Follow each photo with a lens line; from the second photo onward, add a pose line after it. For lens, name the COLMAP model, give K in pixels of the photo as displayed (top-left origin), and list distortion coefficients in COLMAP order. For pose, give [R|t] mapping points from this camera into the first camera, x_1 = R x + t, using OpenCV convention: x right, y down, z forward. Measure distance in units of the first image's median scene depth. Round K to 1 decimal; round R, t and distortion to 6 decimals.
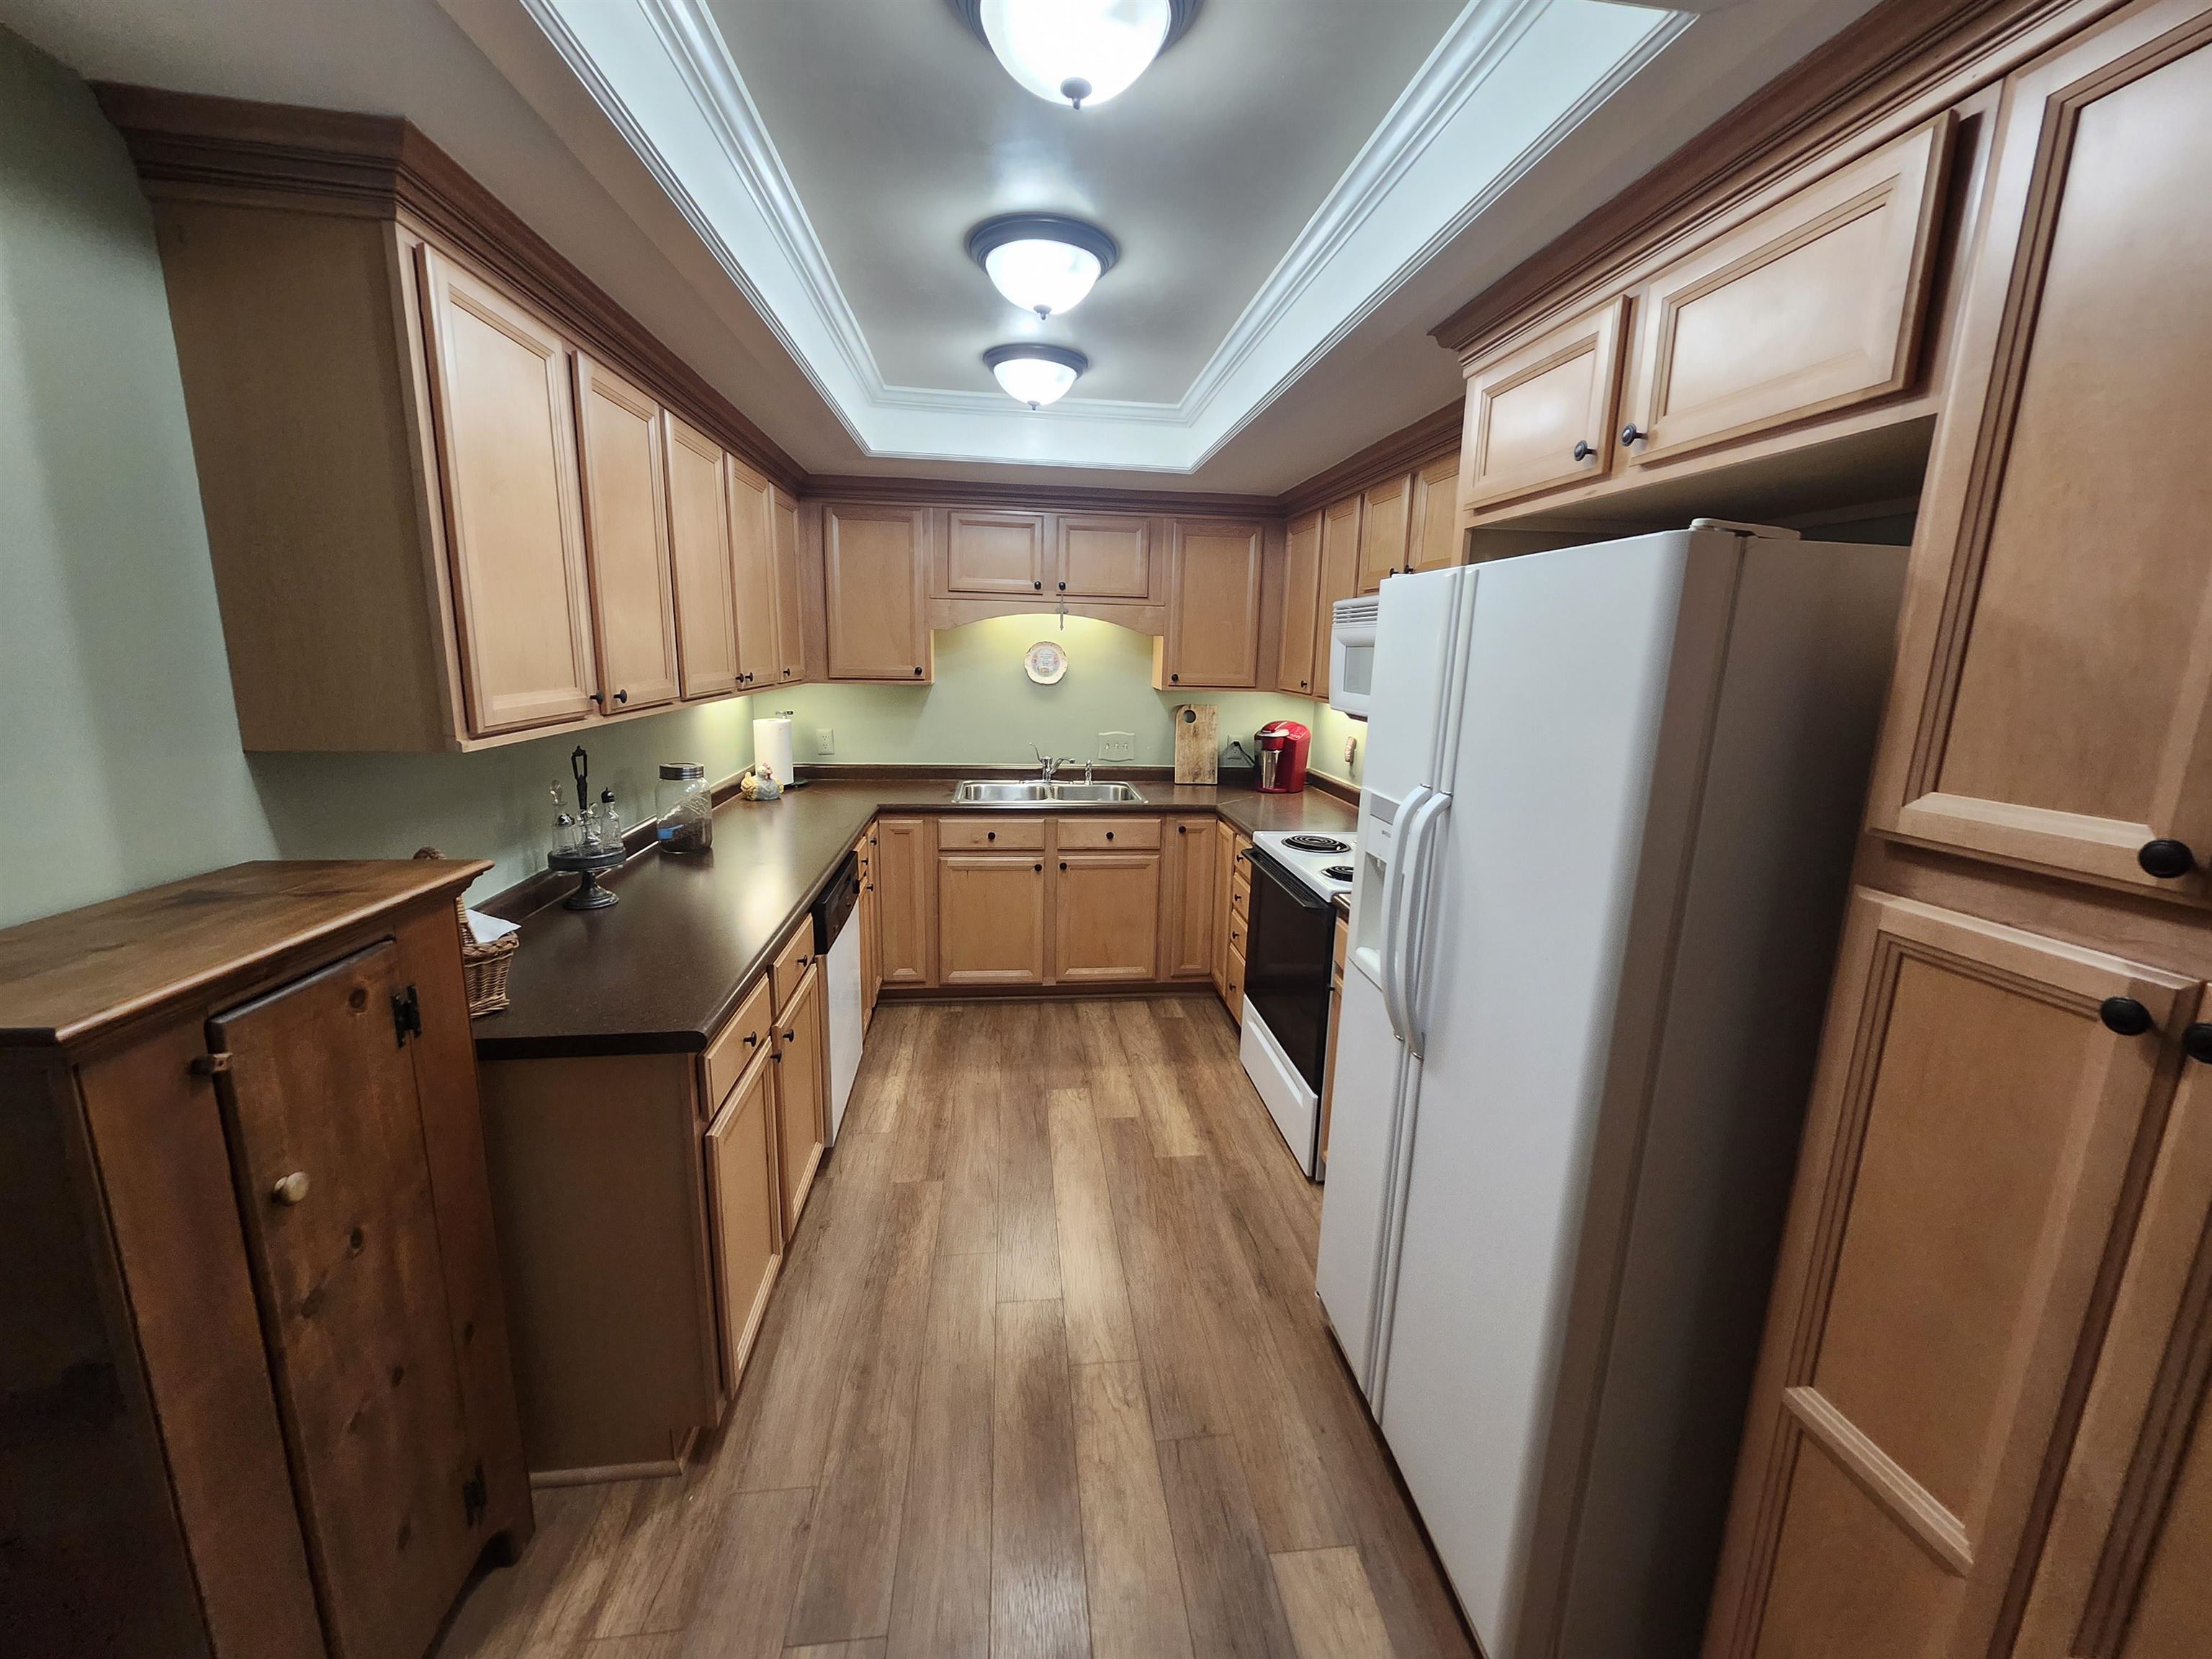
lens RADIAL K [[872.2, 0, 1117.9], [0, 872.2, 810.7], [0, 0, 1]] dist [0.001763, -0.000523]
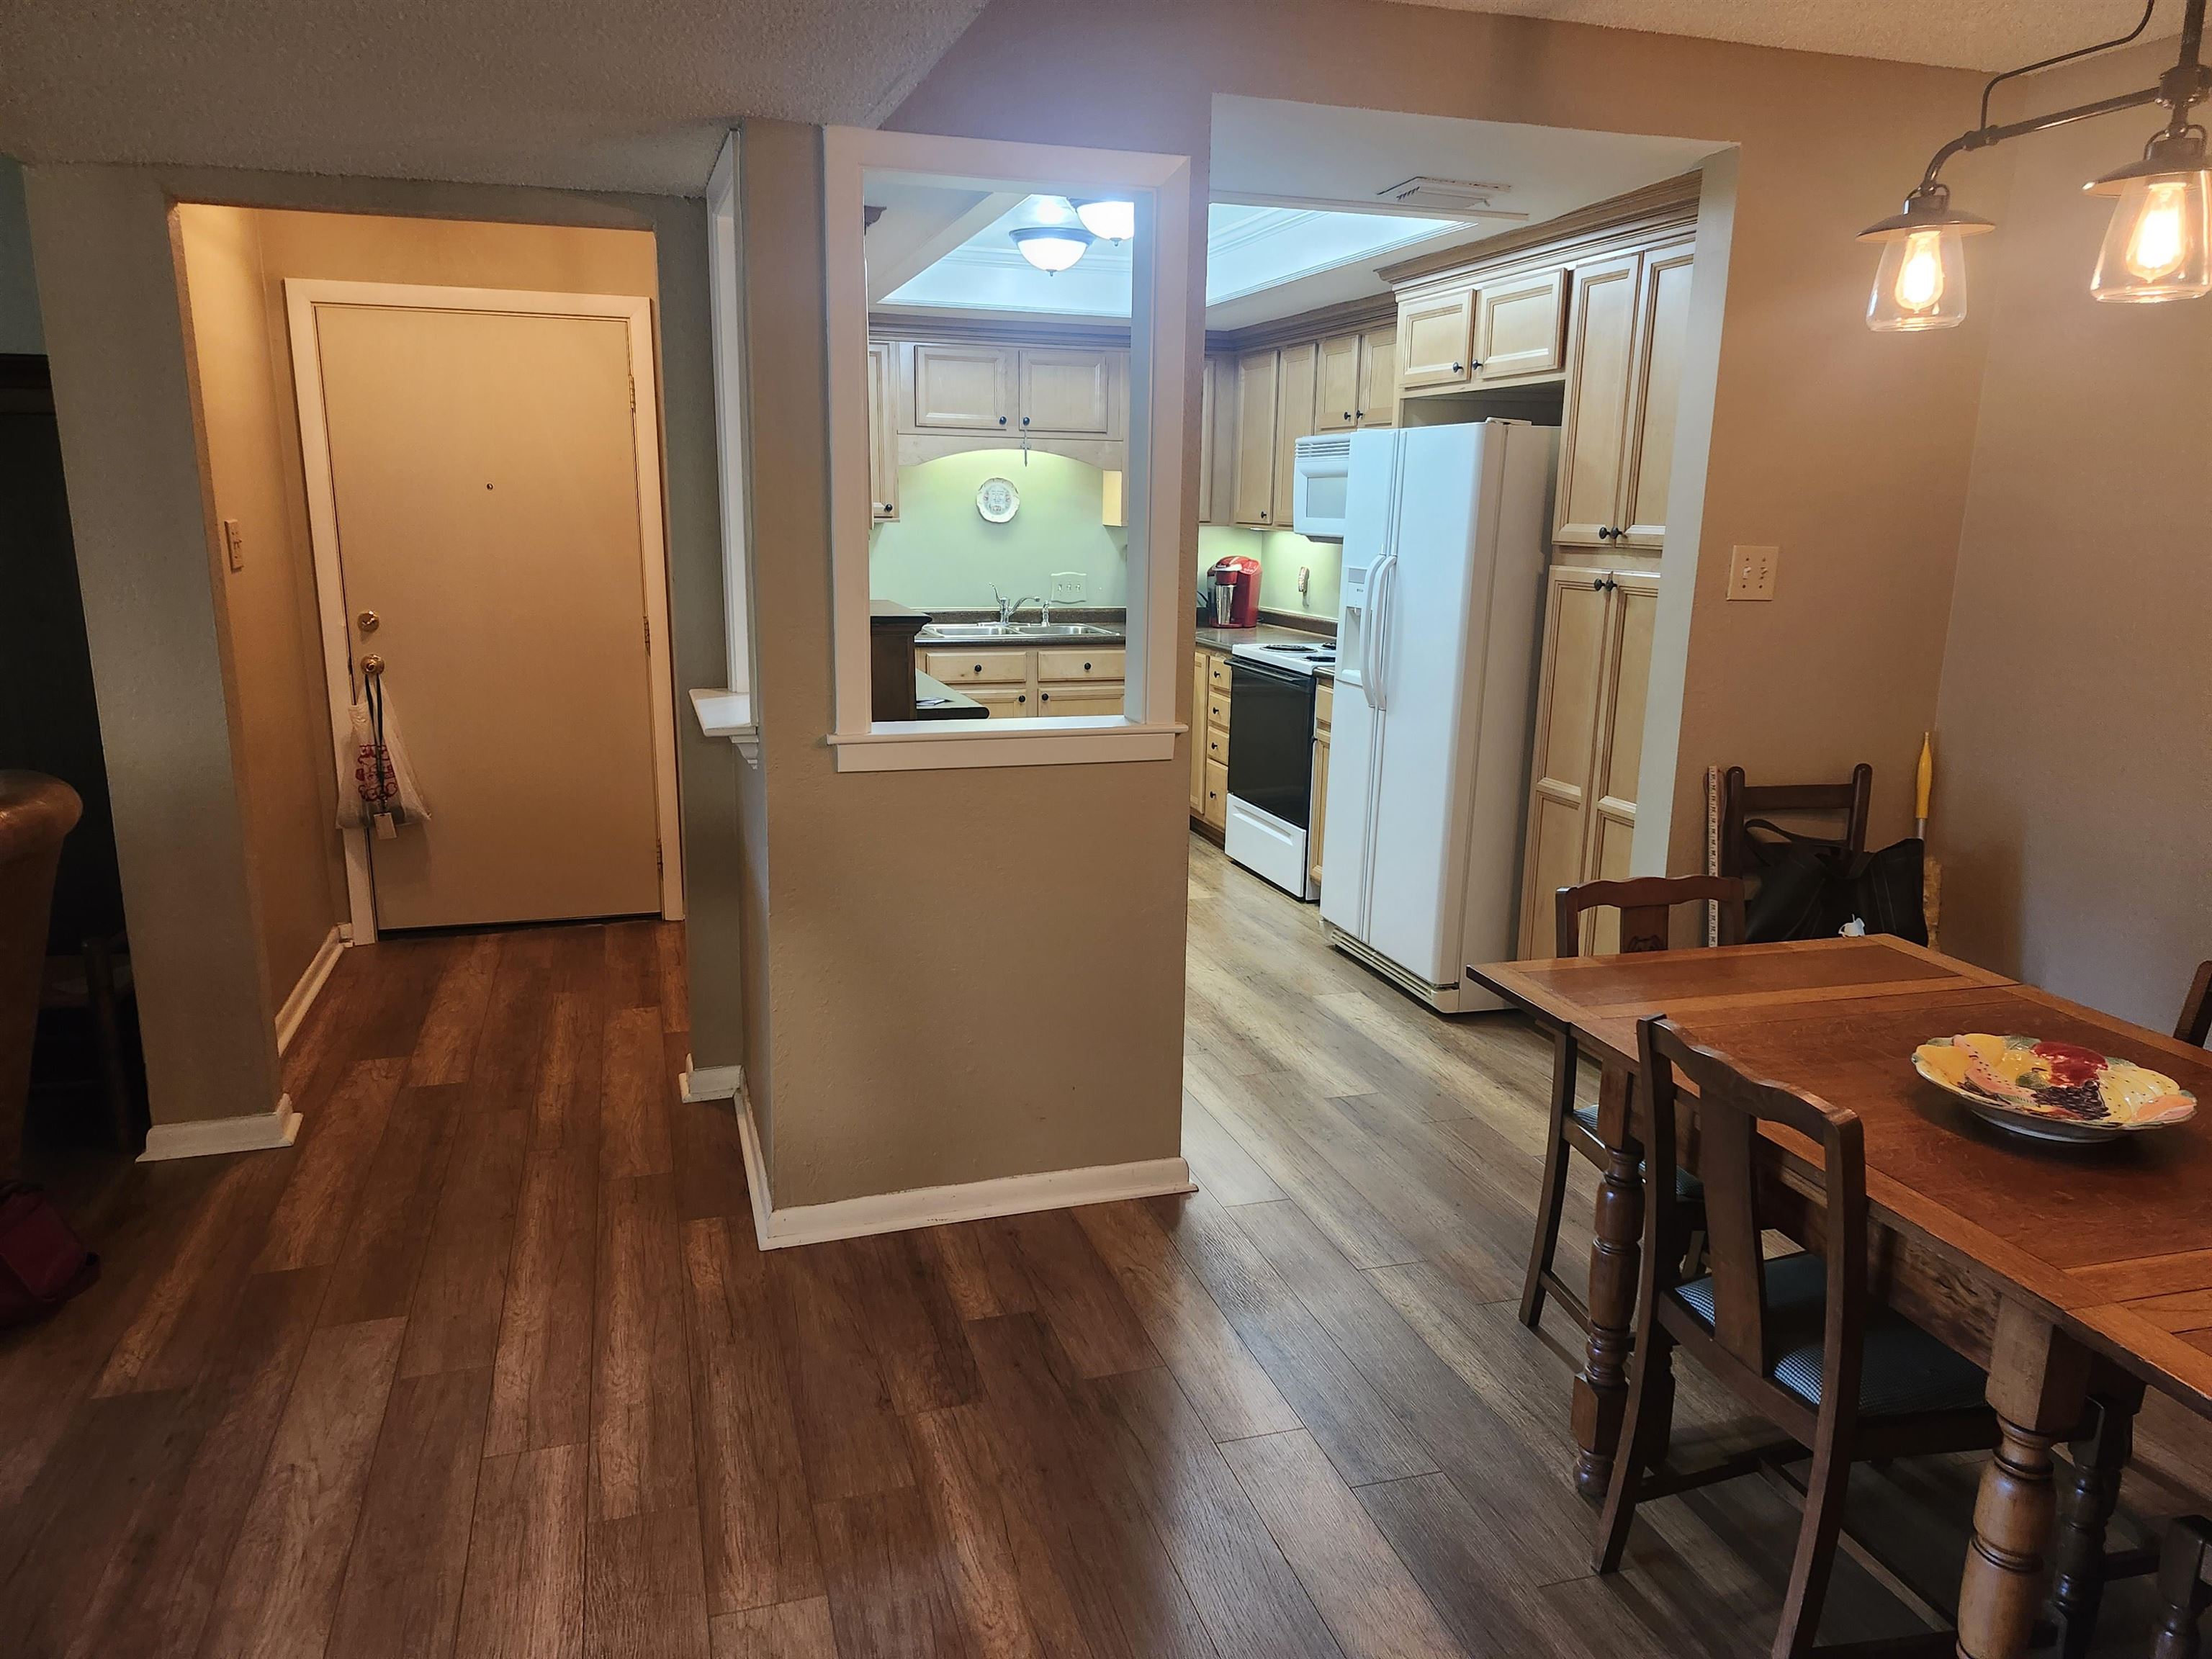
lens RADIAL K [[1535.5, 0, 1110.6], [0, 1535.5, 851.1], [0, 0, 1]] dist [0.075991, -0.054726]
pose [[0.983451, -0.053209, 0.173183, -0.403176], [0.045554, 0.997814, 0.047882, 0.210118], [-0.175352, -0.039201, 0.983725, -1.058527]]
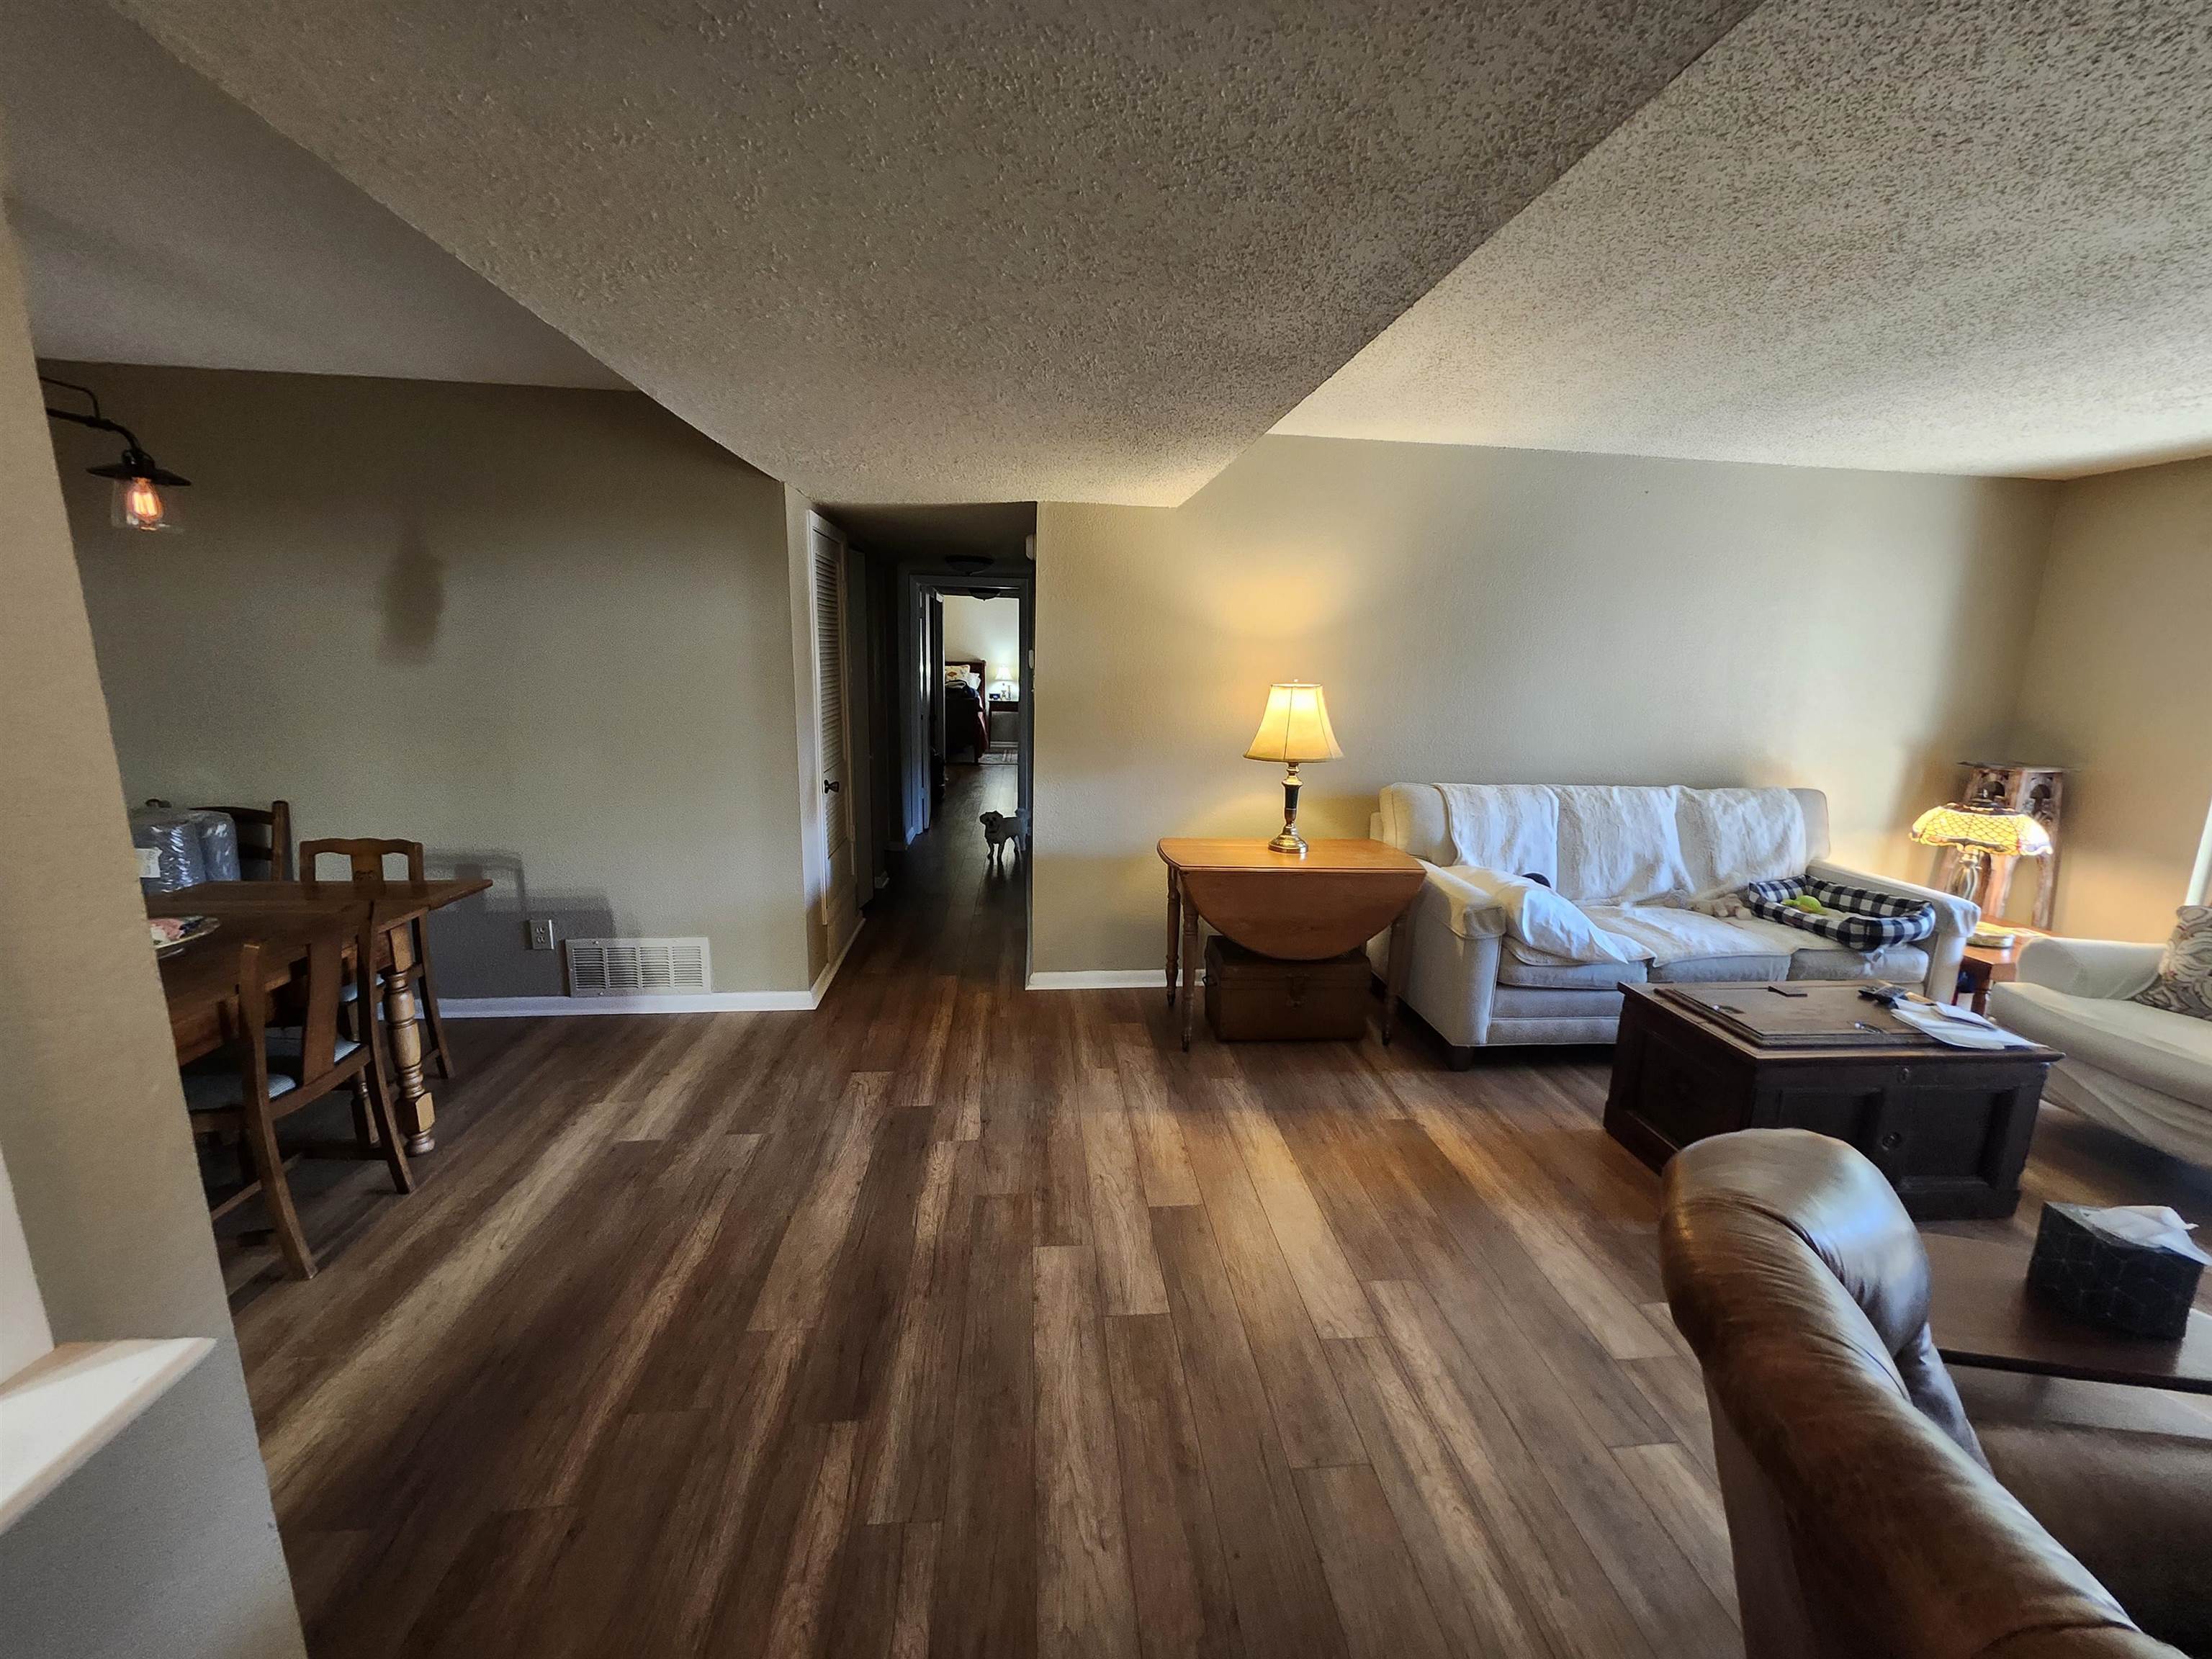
lens RADIAL K [[872.2, 0, 1108.8], [0, 872.2, 832.0], [0, 0, 1]] dist [0.001763, -0.000523]
pose [[-0.998382, -0.054126, 0.017452, -0.700487], [-0.043515, 0.924651, 0.378322, -0.027389], [-0.036614, 0.376951, -0.925509, 0.169505]]
